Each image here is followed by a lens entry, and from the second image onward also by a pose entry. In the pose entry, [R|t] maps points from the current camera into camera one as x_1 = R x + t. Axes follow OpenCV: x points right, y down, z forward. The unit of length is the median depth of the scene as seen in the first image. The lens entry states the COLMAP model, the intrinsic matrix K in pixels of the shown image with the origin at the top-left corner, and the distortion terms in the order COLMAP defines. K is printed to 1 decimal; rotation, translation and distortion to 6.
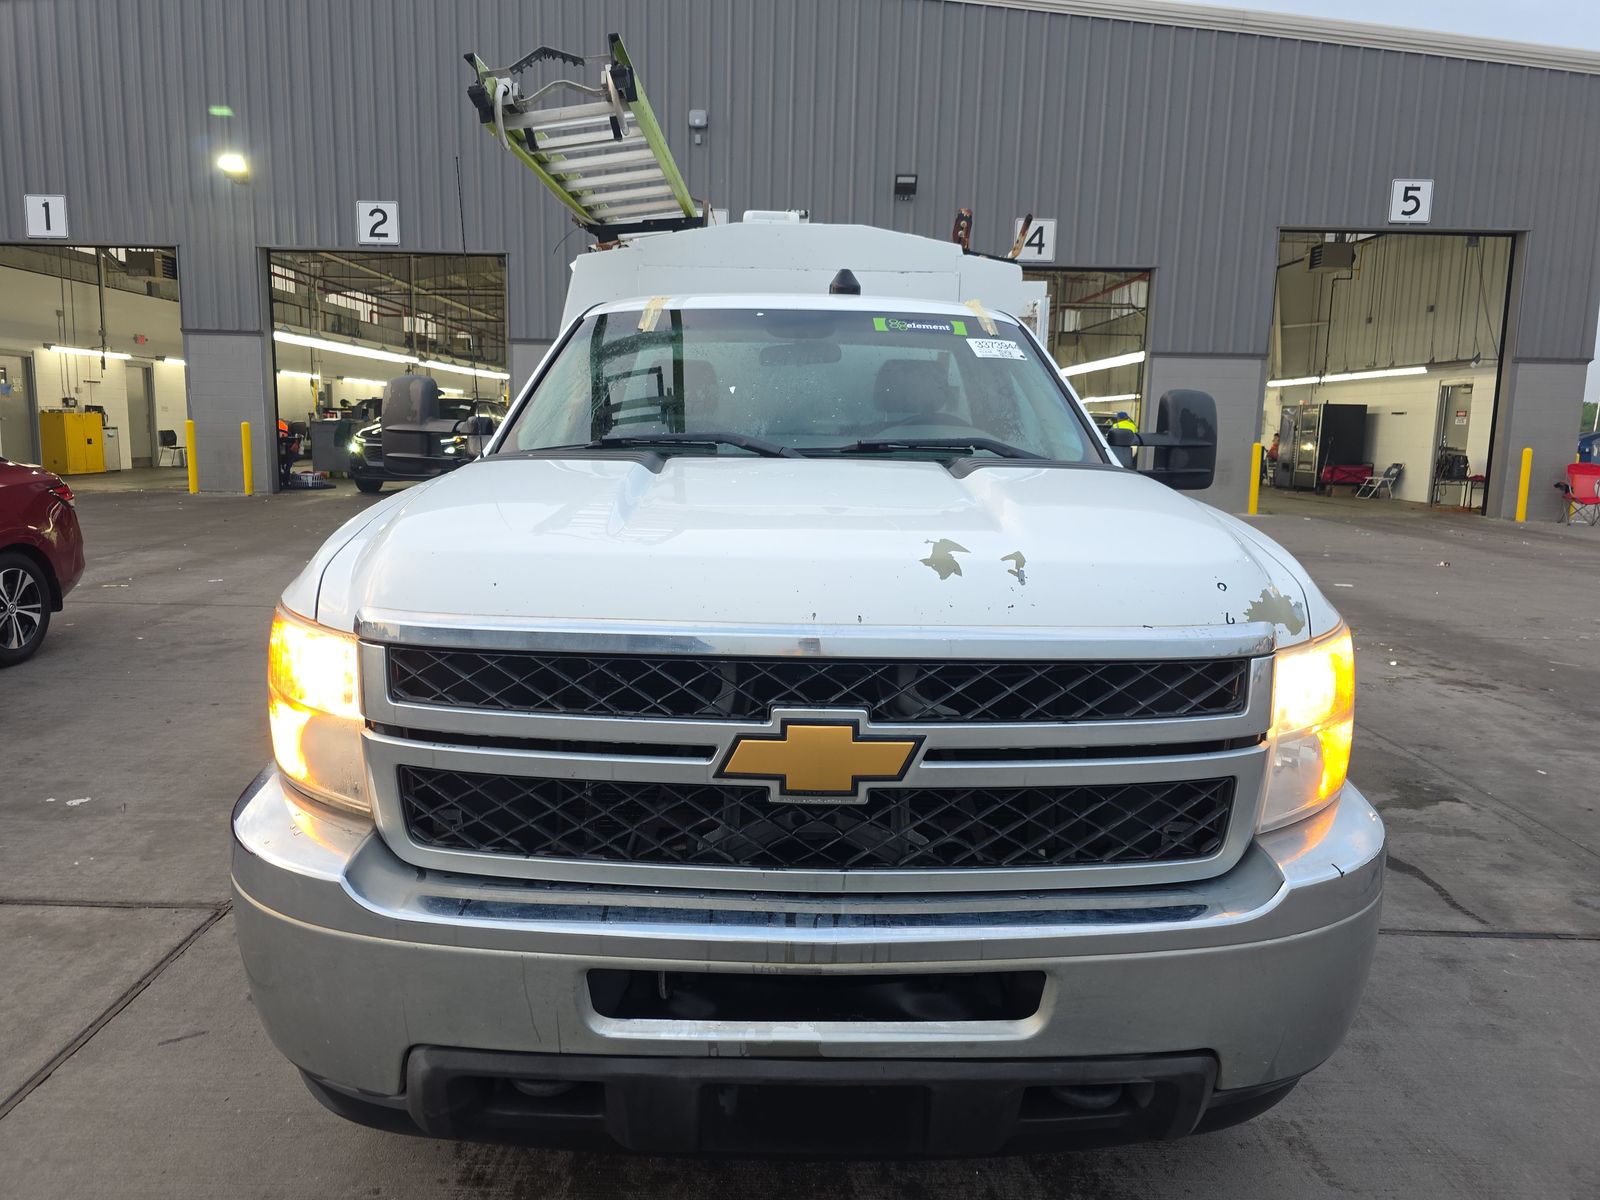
lens RADIAL K [[1079.7, 0, 789.6], [0, 1079.7, 594.3], [0, 0, 1]] dist [0.029242, -0.016164]
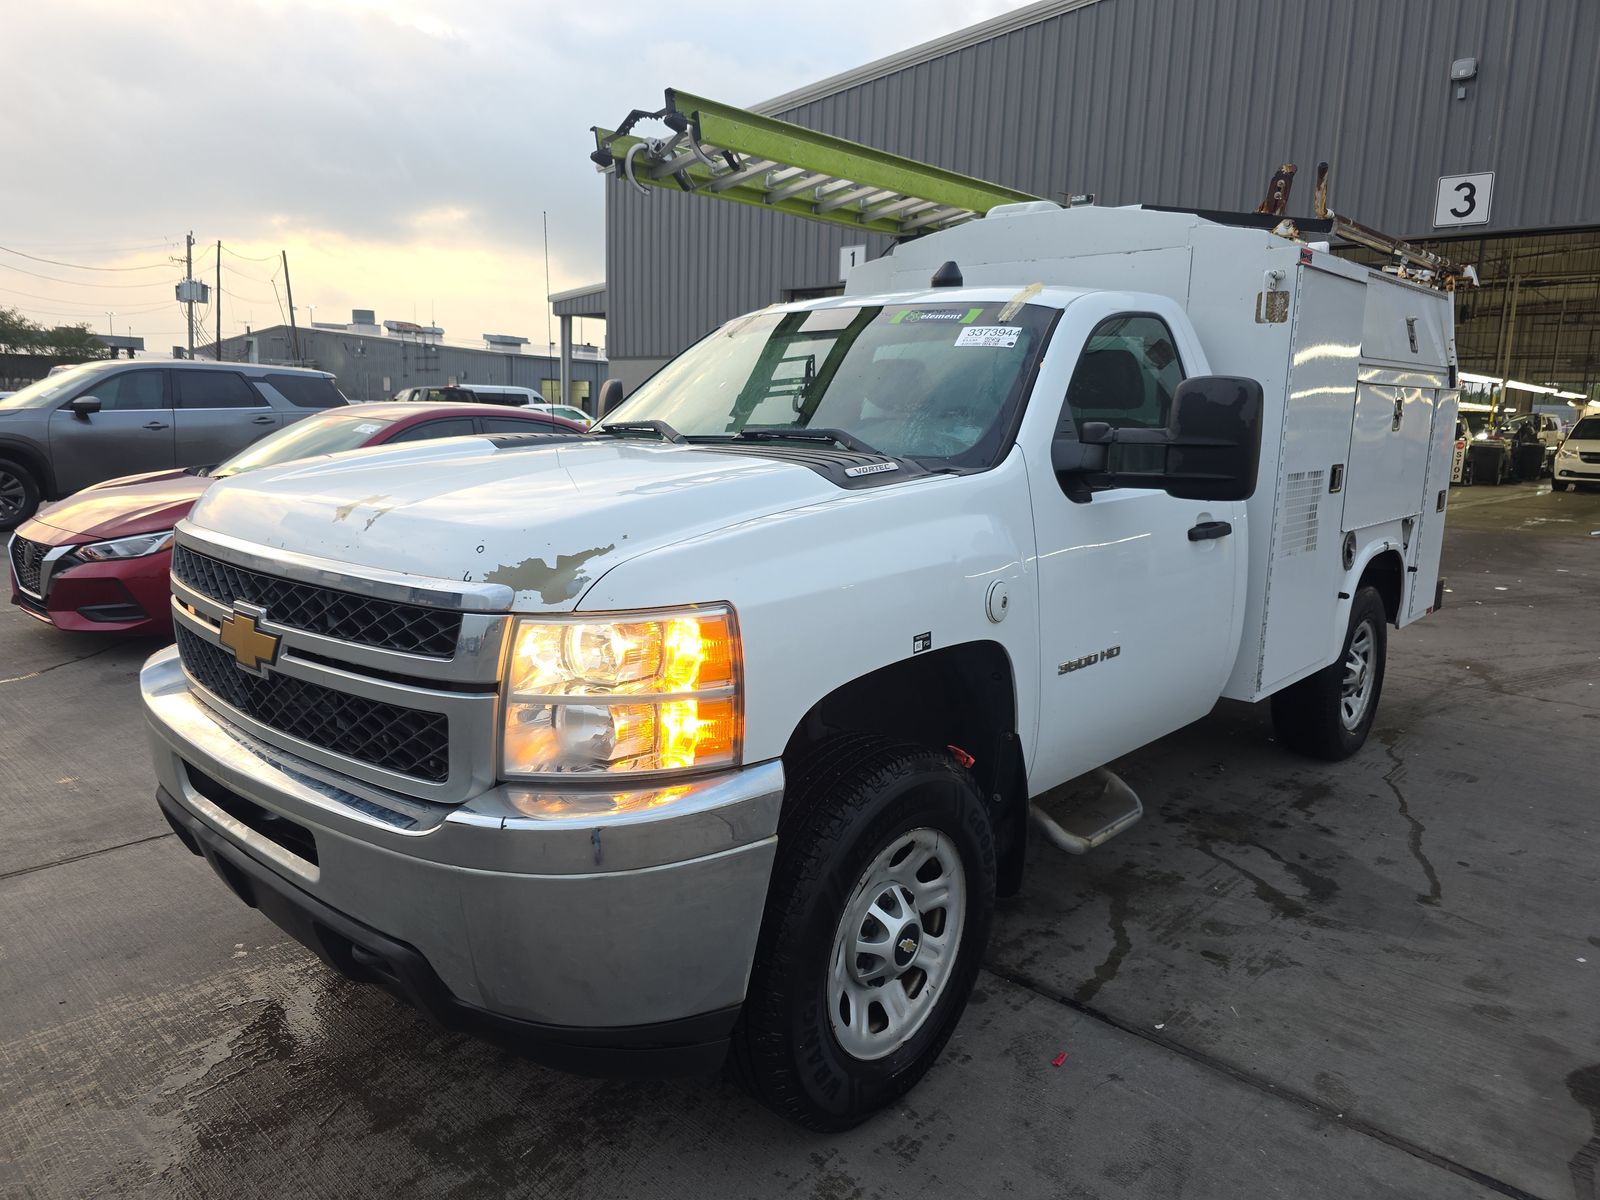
lens RADIAL K [[1079.7, 0, 790.2], [0, 1079.7, 601.6], [0, 0, 1]] dist [0.029242, -0.016164]
pose [[0.734716, 0.115587, -0.668455, 0.703077], [-0.116782, 0.992217, 0.043213, -0.019497], [0.668248, 0.046314, 0.742496, 0.198218]]
